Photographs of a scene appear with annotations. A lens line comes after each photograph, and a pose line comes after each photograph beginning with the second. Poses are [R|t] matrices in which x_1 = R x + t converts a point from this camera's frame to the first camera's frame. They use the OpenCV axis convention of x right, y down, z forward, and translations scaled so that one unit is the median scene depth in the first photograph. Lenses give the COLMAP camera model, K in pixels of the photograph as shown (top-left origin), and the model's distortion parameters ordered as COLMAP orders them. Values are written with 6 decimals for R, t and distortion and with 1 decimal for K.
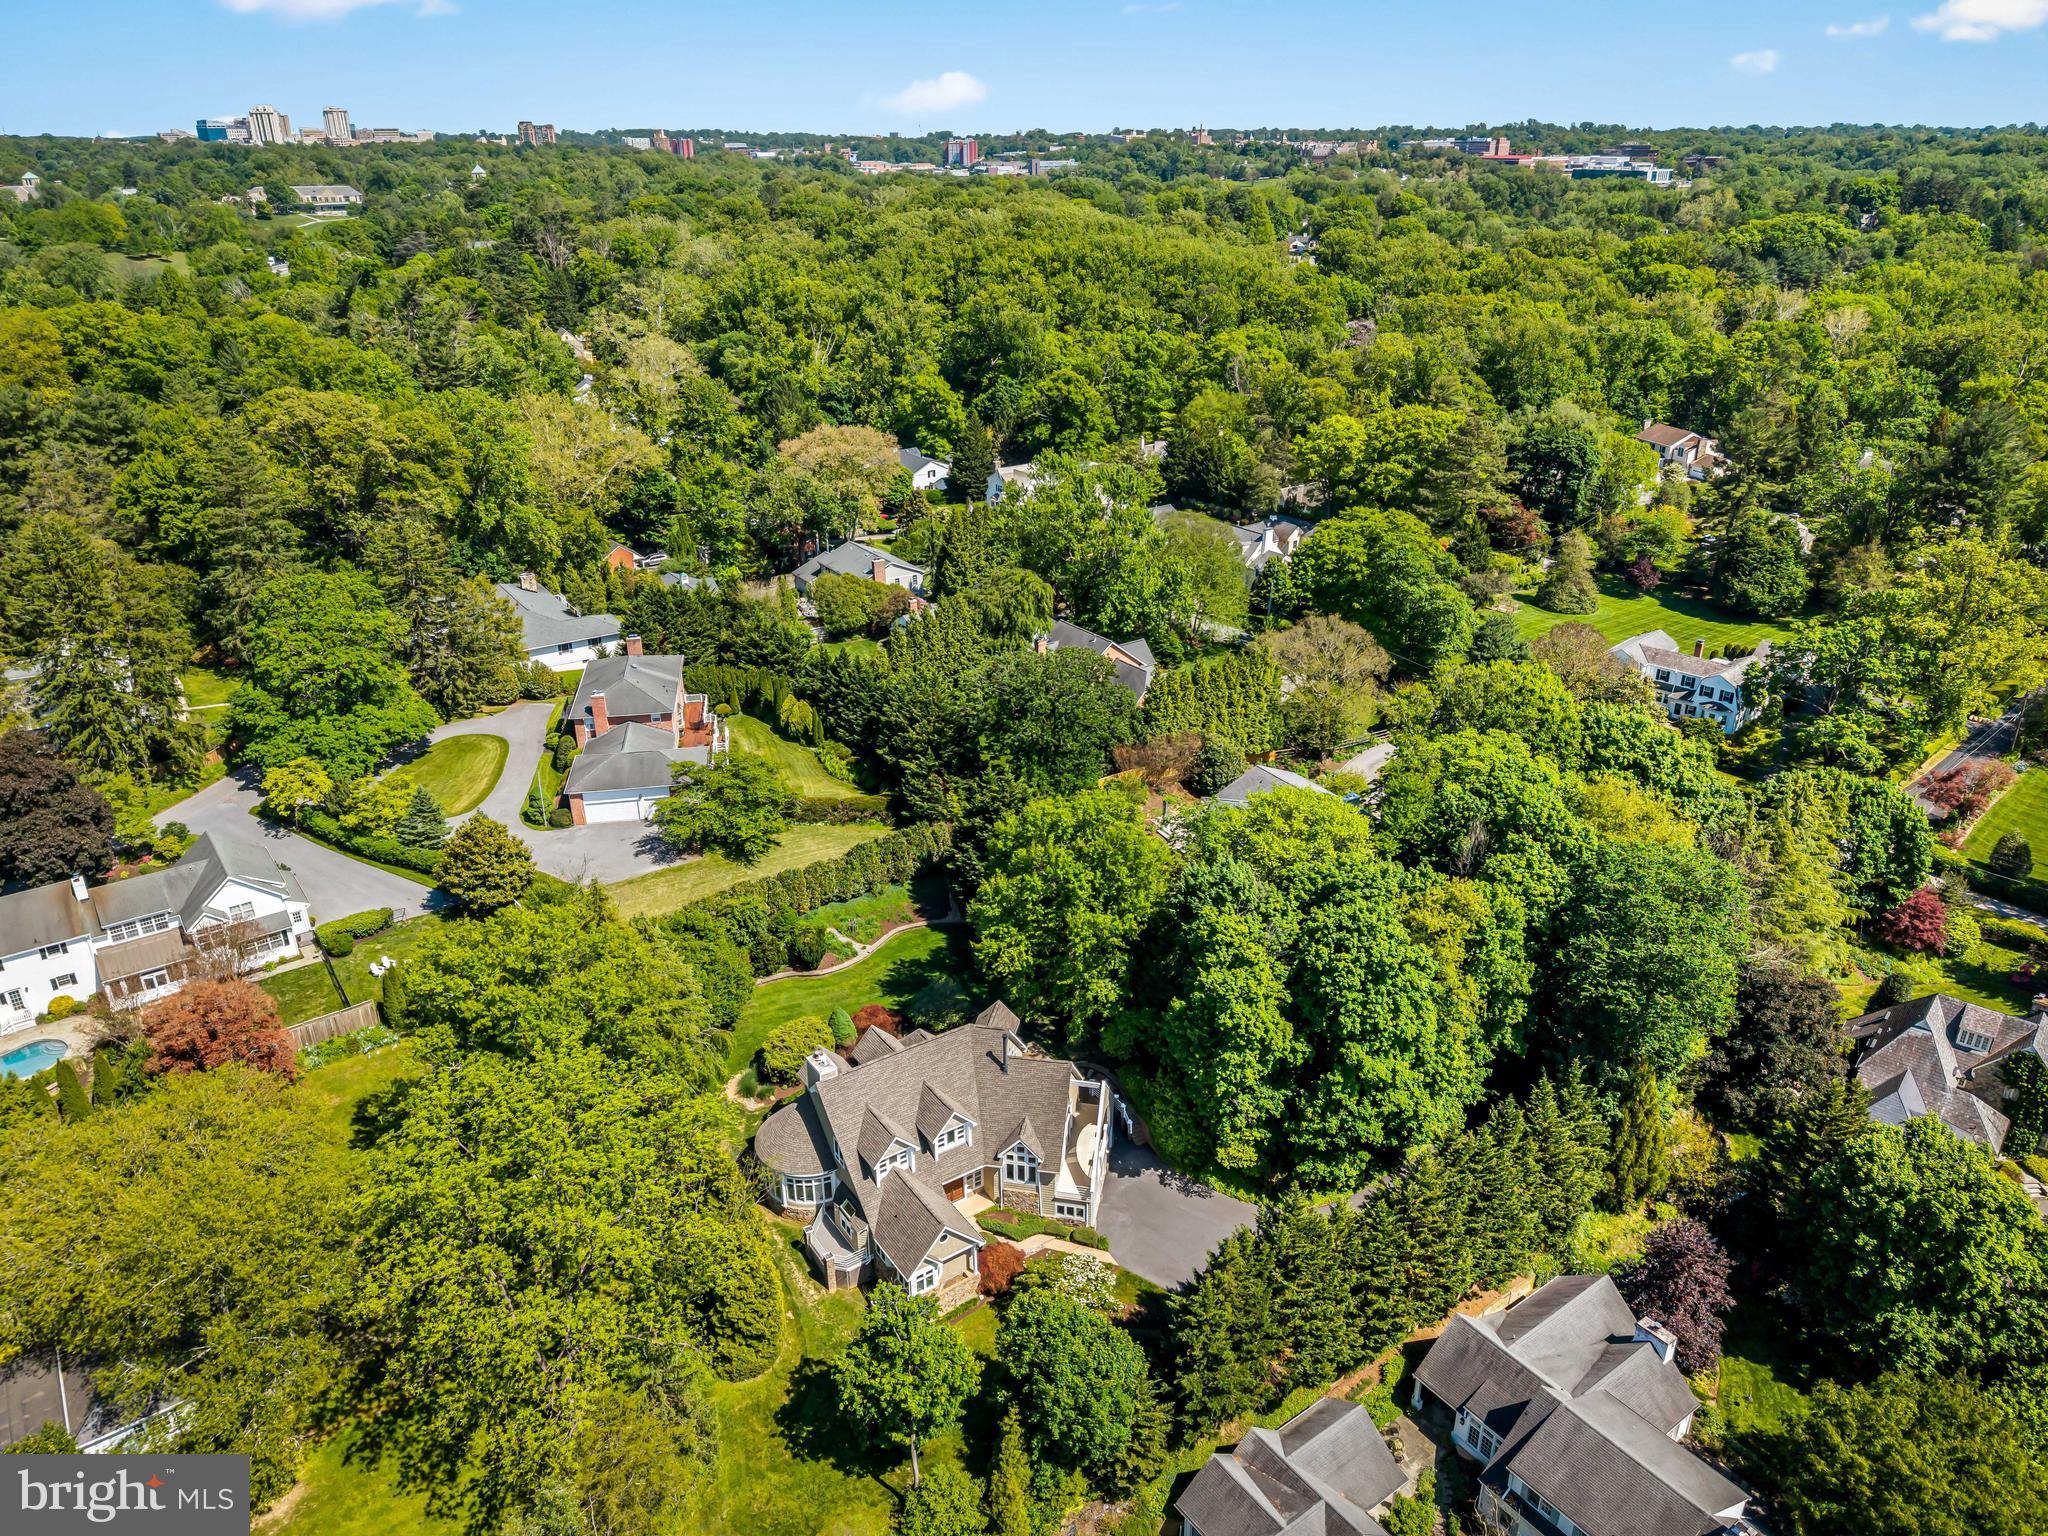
lens RADIAL K [[1386.1, 0, 1028.7], [0, 1386.1, 778.1], [0, 0, 1]] dist [0.044924, -0.056541]
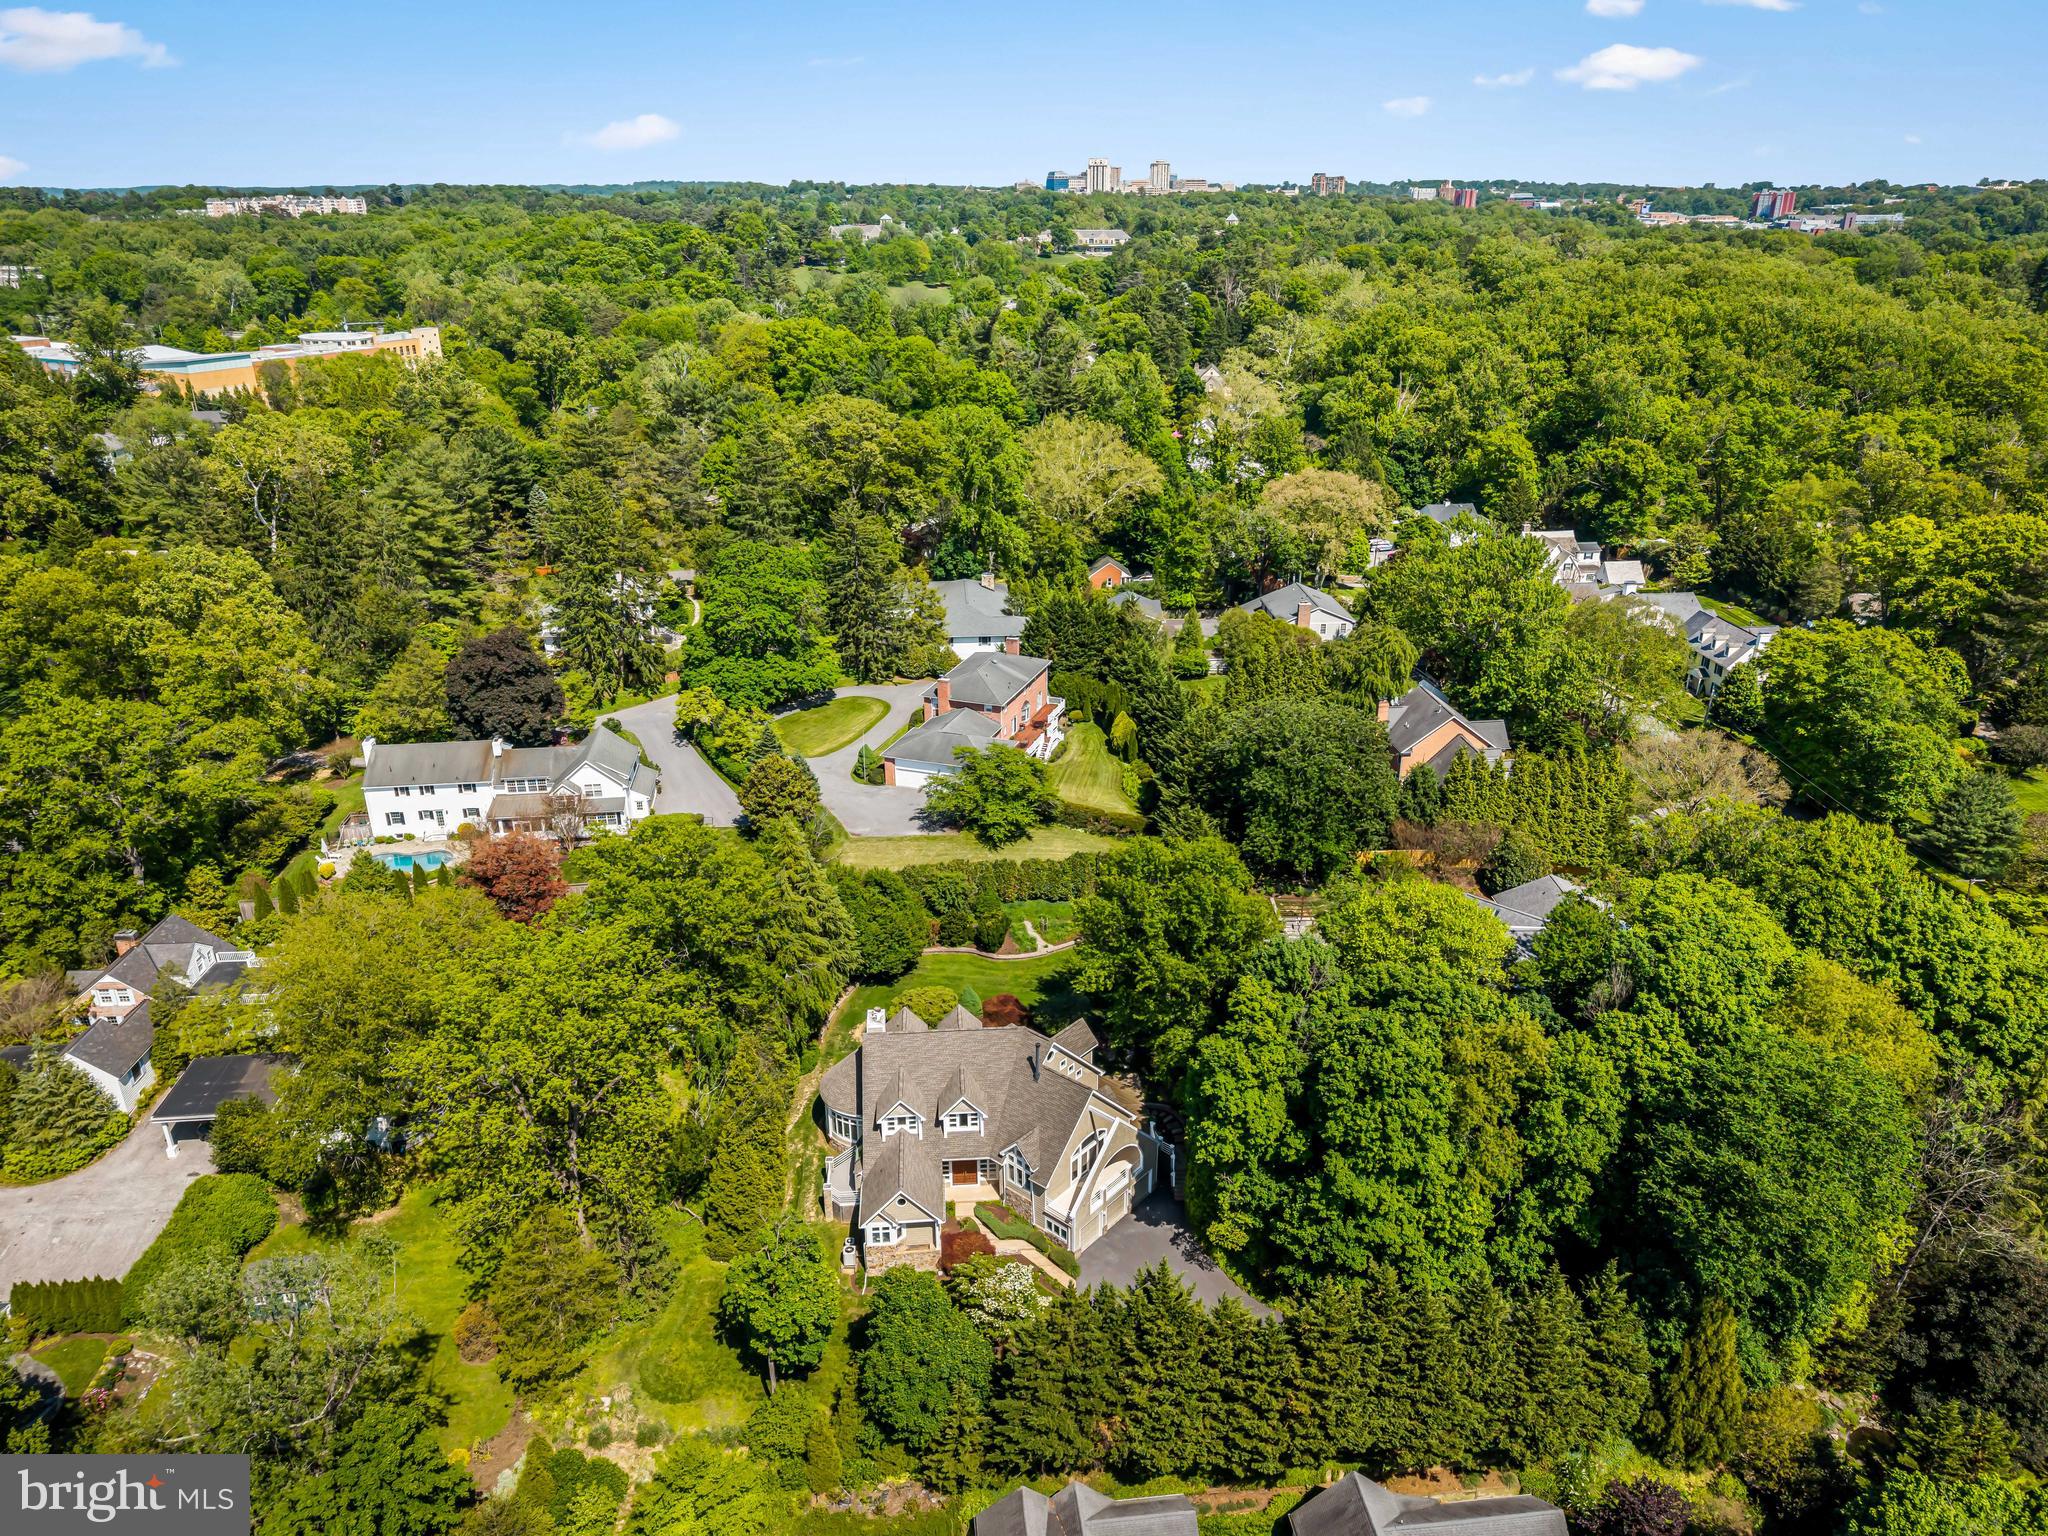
lens RADIAL K [[1374.9, 0, 1028.1], [0, 1374.9, 773.6], [0, 0, 1]] dist [0.045568, -0.057705]
pose [[0.871325, 0.195796, -0.449952, 0.368680], [-0.209136, 0.977673, 0.020444, -0.029659], [0.443908, 0.076288, 0.892819, 0.054970]]
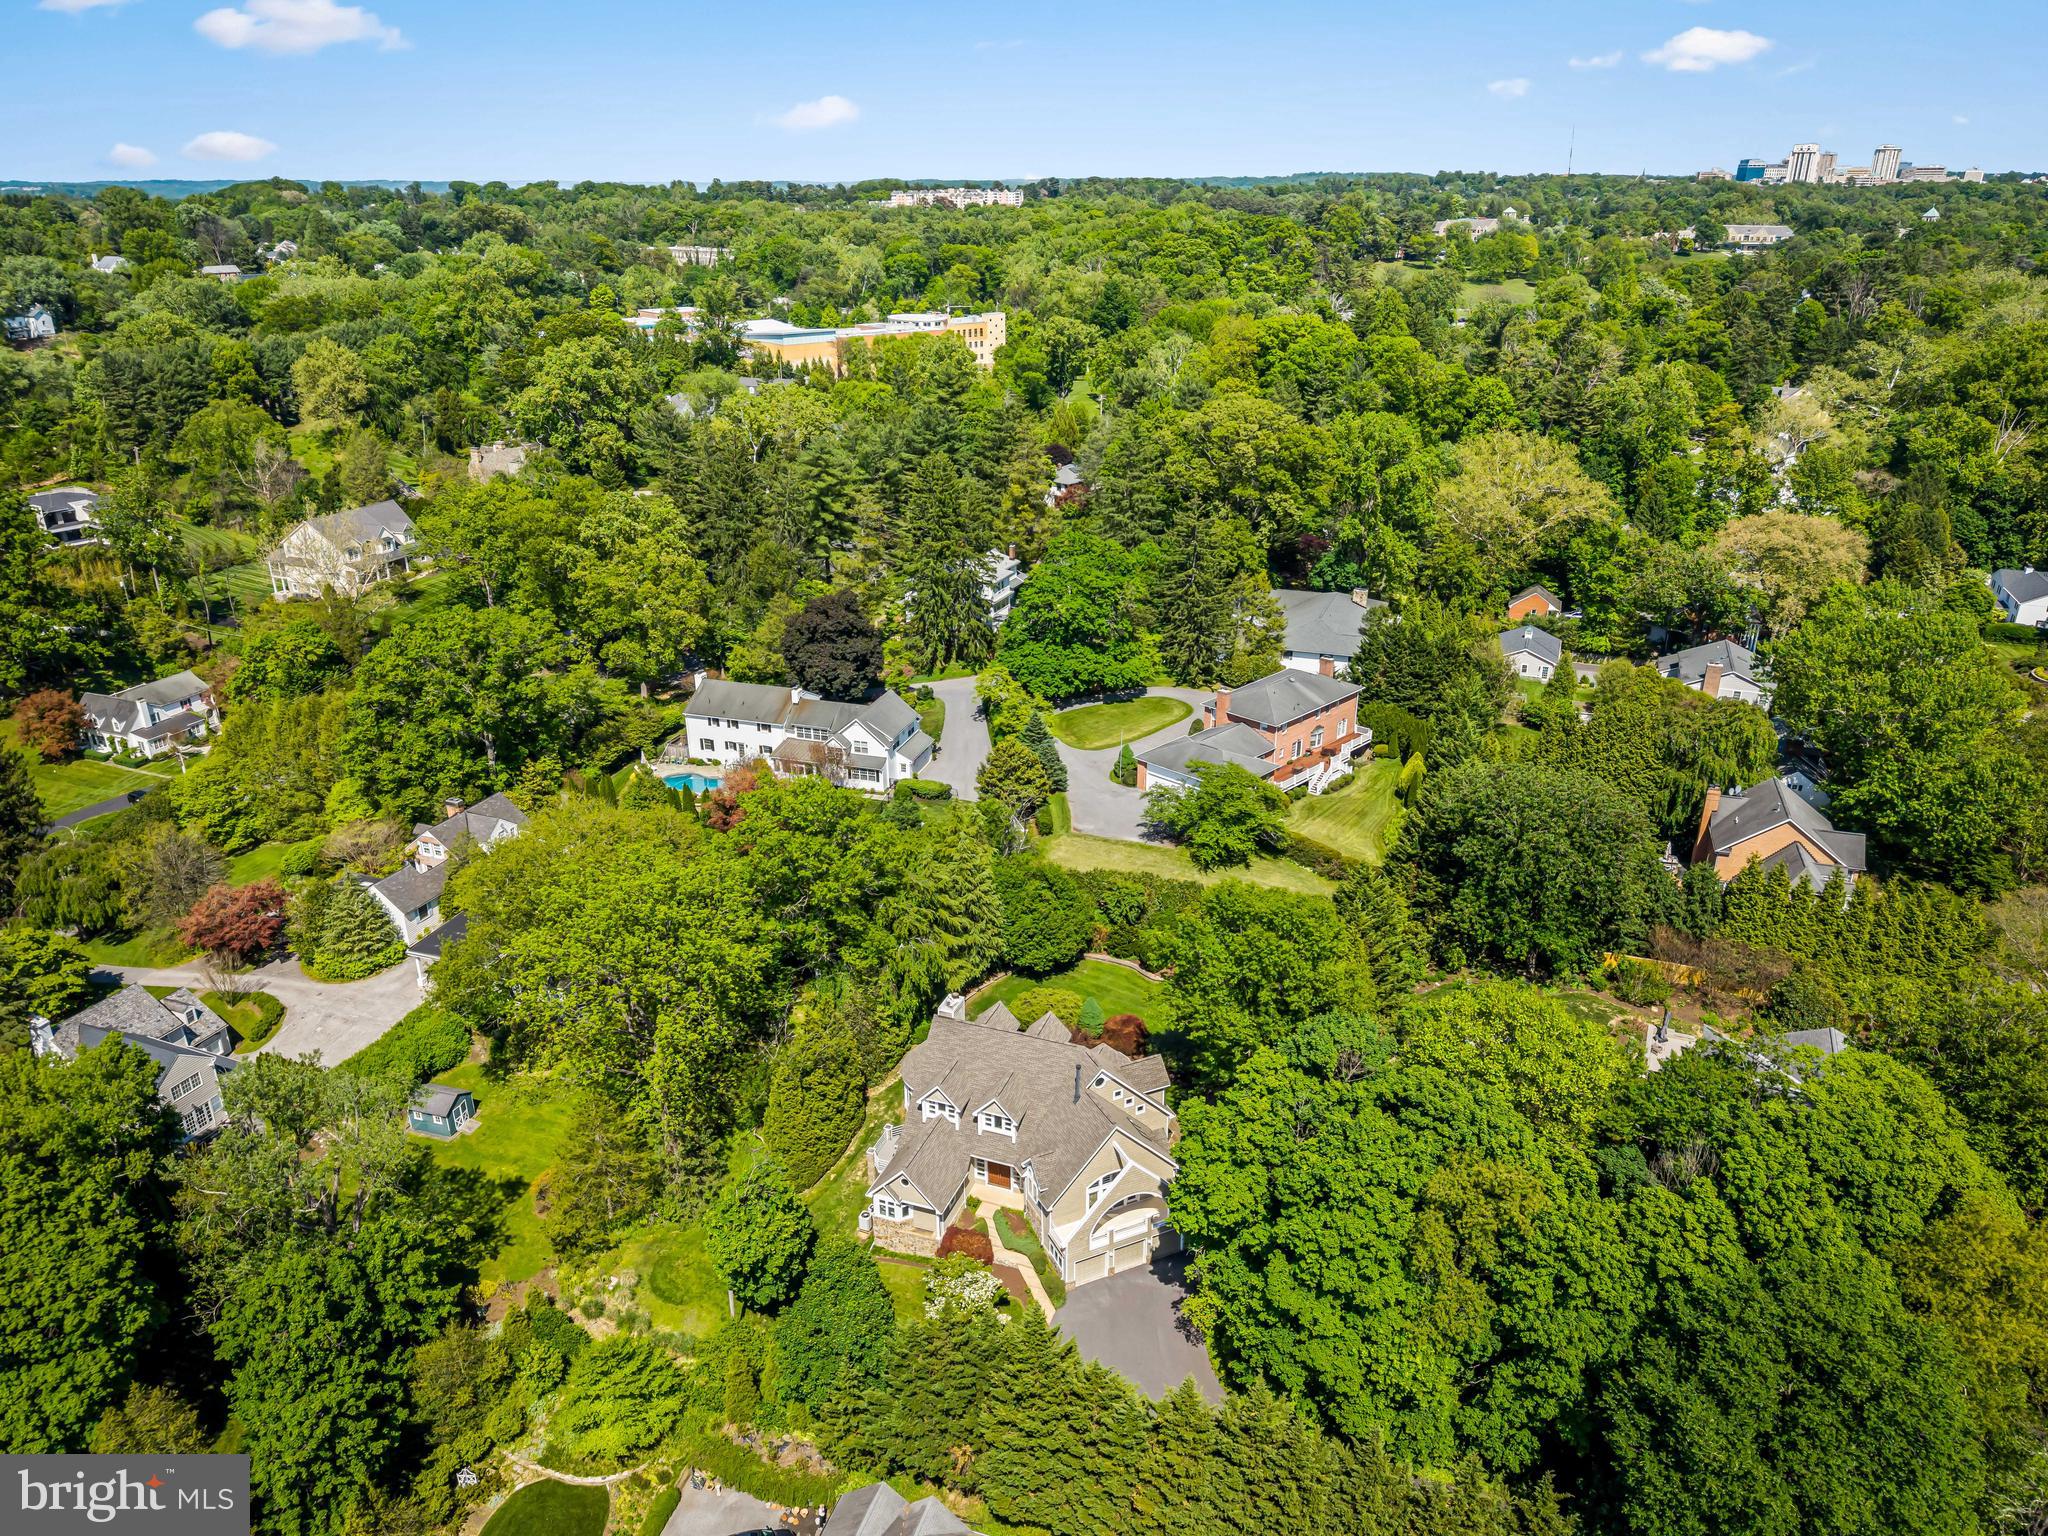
lens RADIAL K [[1386.1, 0, 1028.7], [0, 1386.1, 778.1], [0, 0, 1]] dist [0.044924, -0.056541]
pose [[0.589398, 0.322299, -0.740765, 0.593941], [-0.339437, 0.930898, 0.134947, -0.124373], [0.733070, 0.171906, 0.658070, 0.246229]]
